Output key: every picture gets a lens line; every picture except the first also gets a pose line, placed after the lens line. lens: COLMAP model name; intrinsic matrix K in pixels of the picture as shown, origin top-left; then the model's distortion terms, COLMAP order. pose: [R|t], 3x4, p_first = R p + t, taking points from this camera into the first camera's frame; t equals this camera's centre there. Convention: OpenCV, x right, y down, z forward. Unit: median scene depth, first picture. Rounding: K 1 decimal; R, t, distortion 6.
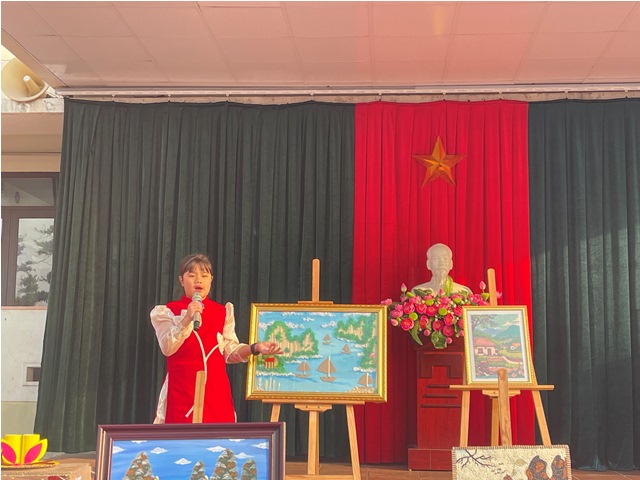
lens RADIAL K [[976.4, 0, 320.0], [0, 976.4, 240.0], [0, 0, 1]] dist [0.142142, -0.160709]
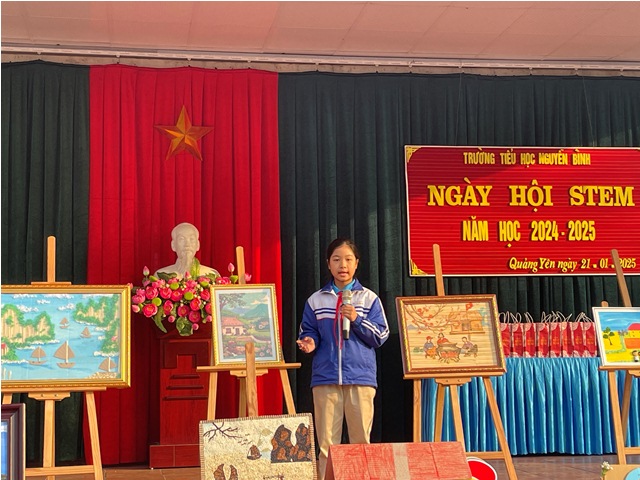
lens RADIAL K [[1126.2, 0, 320.0], [0, 1126.2, 240.0], [0, 0, 1]] dist [0.186436, -0.323774]
pose [[0.970667, -0.000930, 0.240426, -0.010824], [-0.002576, 0.999895, 0.014269, 0.004627], [-0.240414, -0.014470, 0.970563, -0.065619]]
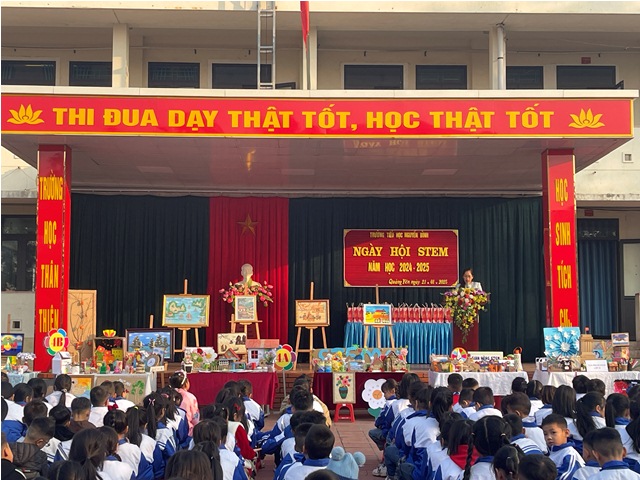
lens RADIAL K [[1066.3, 0, 301.2], [0, 1066.3, 238.2], [0, 0, 1]] dist [0.153853, -0.175015]
pose [[0.997354, 0.002133, 0.072661, 0.071790], [-0.004692, 0.999374, 0.035064, -0.146488], [-0.072540, -0.035312, 0.996740, -1.487536]]
